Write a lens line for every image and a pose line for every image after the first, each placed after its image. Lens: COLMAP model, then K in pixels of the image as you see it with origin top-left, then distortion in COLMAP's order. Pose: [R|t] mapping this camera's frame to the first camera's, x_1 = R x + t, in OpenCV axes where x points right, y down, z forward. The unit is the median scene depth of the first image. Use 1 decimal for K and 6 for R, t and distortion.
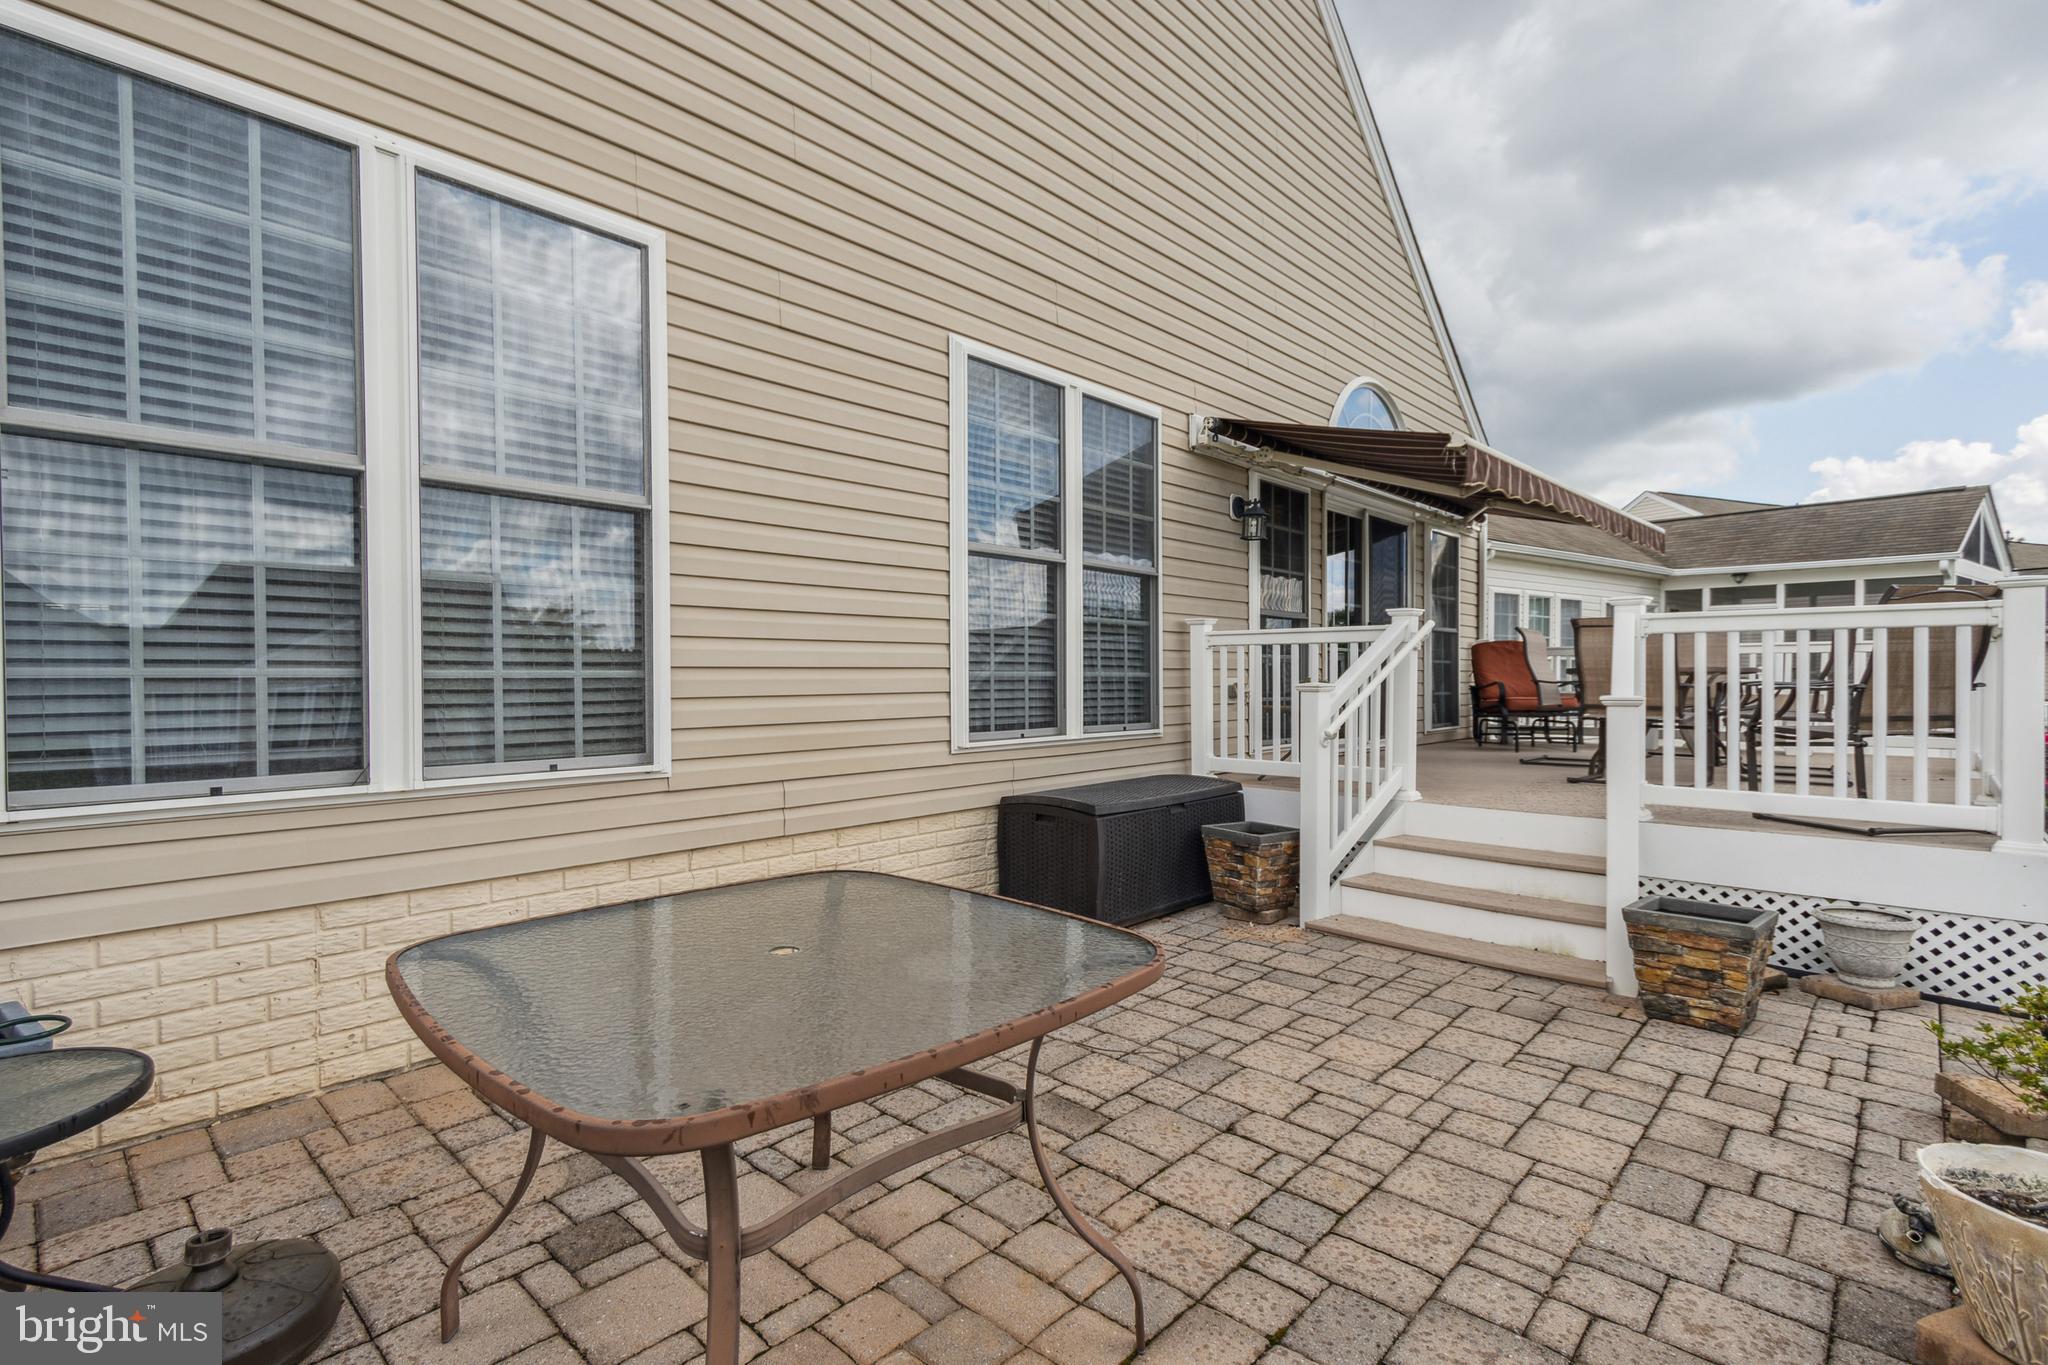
lens RADIAL K [[963.4, 0, 1015.9], [0, 963.4, 685.6], [0, 0, 1]] dist [0.011760, -0.004725]
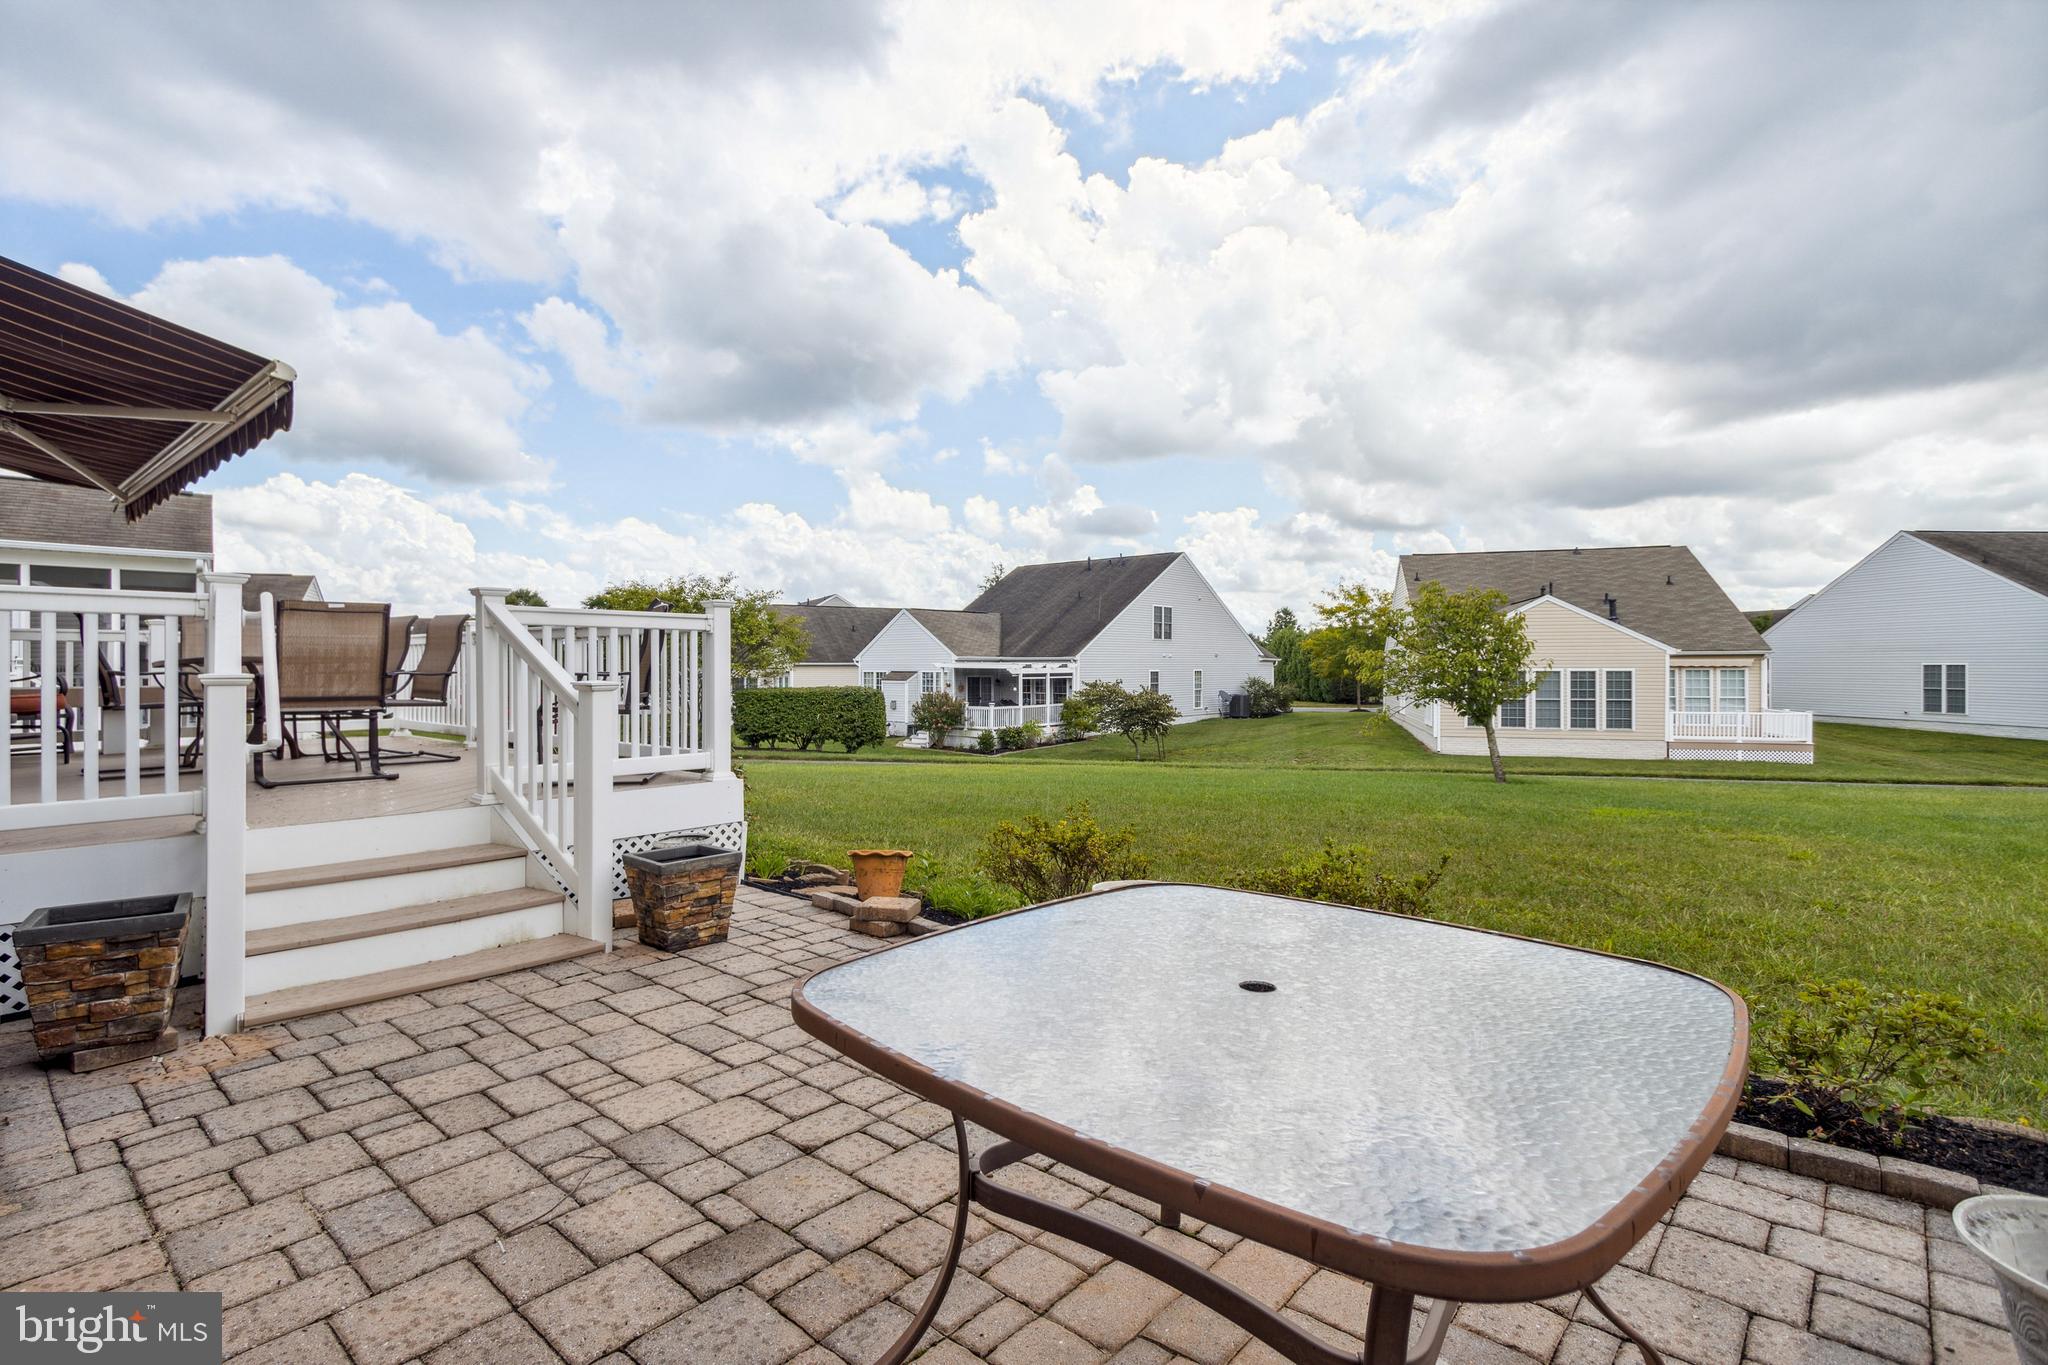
lens RADIAL K [[963.4, 0, 1013.2], [0, 963.4, 668.0], [0, 0, 1]] dist [0.011760, -0.004725]
pose [[-0.040762, 0.002666, 0.999165, -0.478384], [0.008612, 0.999960, -0.002317, 0.003037], [-0.999132, 0.008510, -0.040784, 0.565168]]
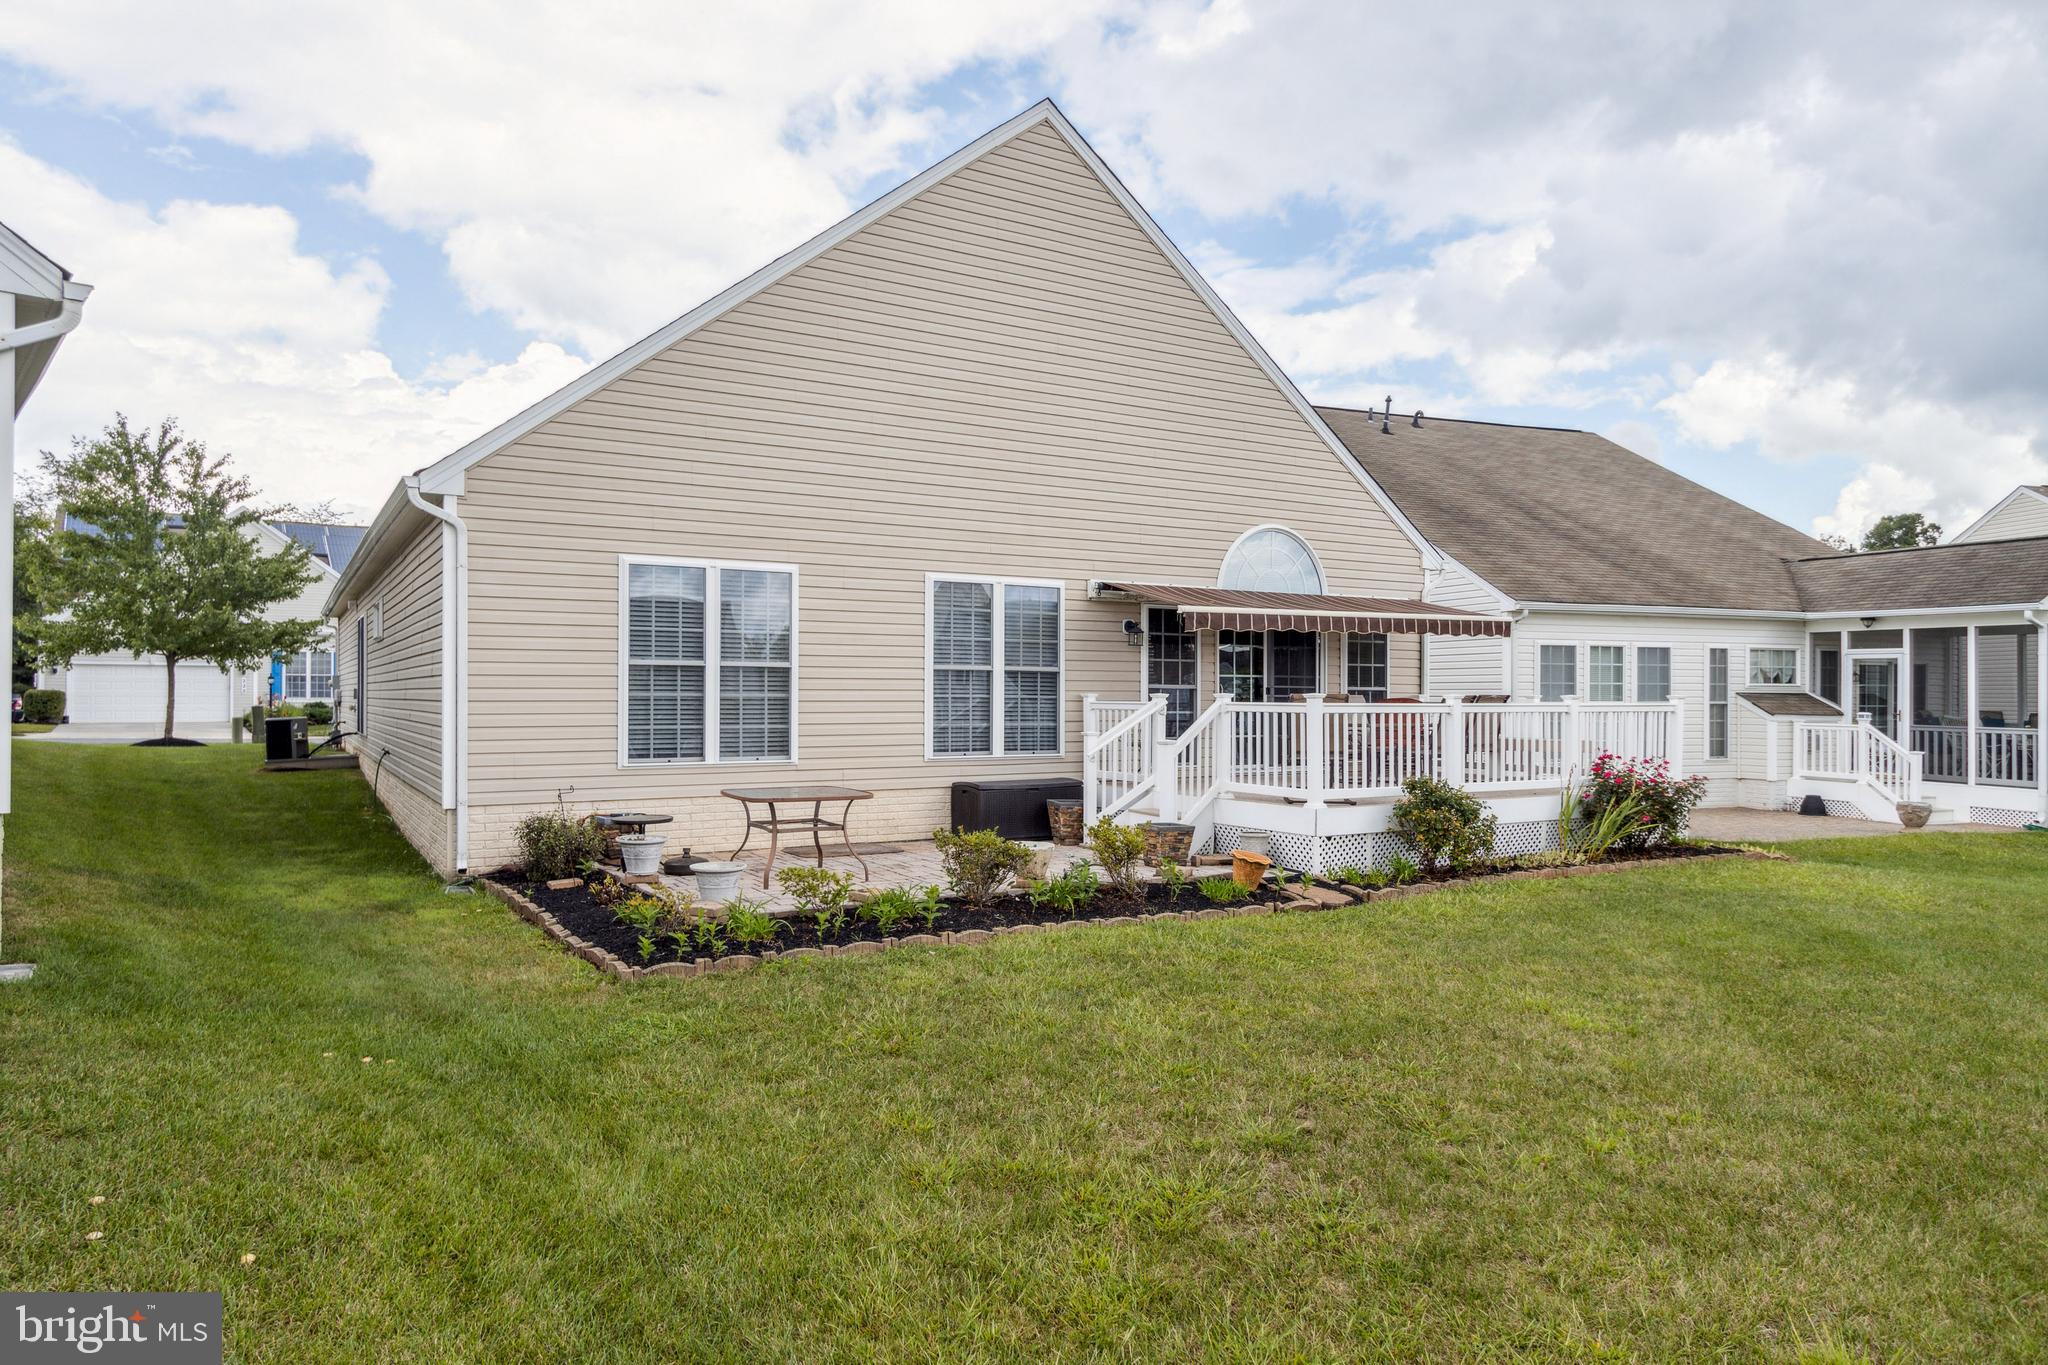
lens RADIAL K [[1253.4, 0, 1023.0], [0, 1253.4, 689.7], [0, 0, 1]] dist [-0.000938, 0.000113]
pose [[0.963753, 0.008045, -0.266675, 1.125473], [-0.011250, 0.999882, -0.010495, -0.081173], [0.266559, 0.013115, 0.963729, -2.107996]]
